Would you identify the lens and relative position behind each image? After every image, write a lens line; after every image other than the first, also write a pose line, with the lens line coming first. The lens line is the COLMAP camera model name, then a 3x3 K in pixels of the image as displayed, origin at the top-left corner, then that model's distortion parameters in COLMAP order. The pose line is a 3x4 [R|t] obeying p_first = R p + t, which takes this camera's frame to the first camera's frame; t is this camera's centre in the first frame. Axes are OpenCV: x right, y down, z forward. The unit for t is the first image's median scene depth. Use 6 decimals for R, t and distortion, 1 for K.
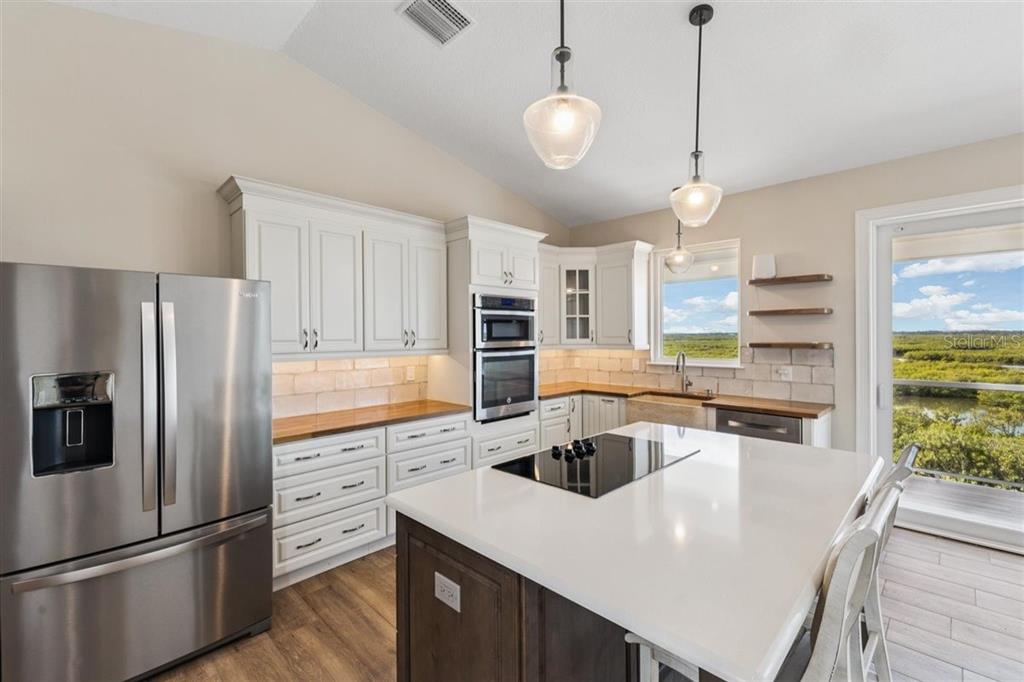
lens RADIAL K [[441.9, 0, 513.3], [0, 441.9, 338.0], [0, 0, 1]] dist [0.003752, -0.001413]
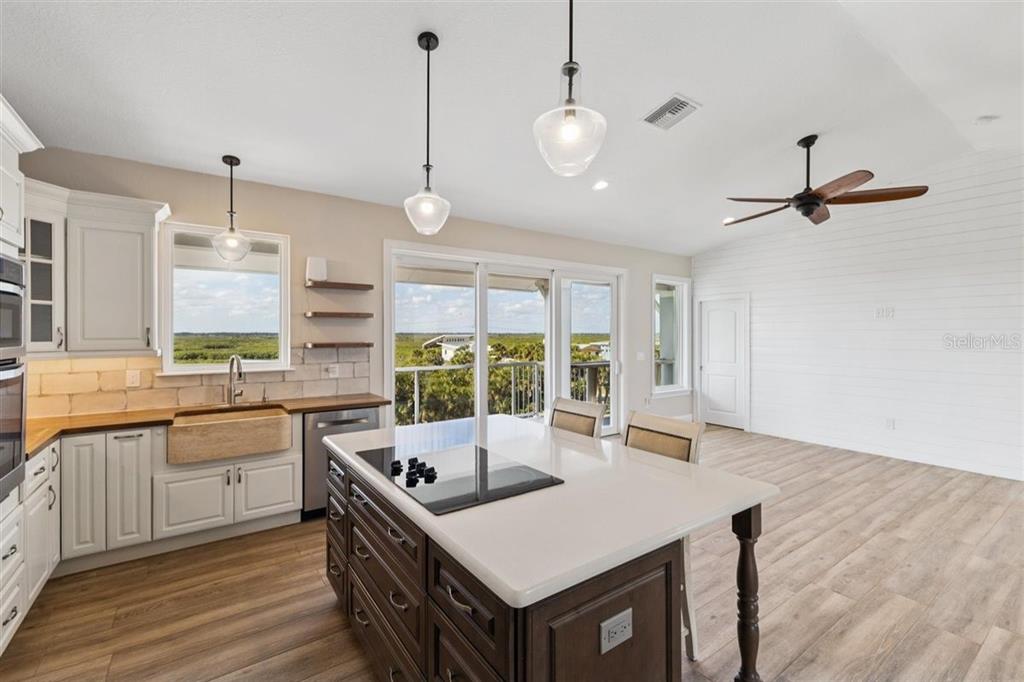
lens RADIAL K [[441.9, 0, 514.3], [0, 441.9, 333.8], [0, 0, 1]] dist [0.003752, -0.001413]
pose [[0.178744, 0.004962, 0.983883, -0.345024], [0.007434, 0.999952, -0.006393, -0.000995], [-0.983868, 0.008457, 0.178698, 0.344450]]
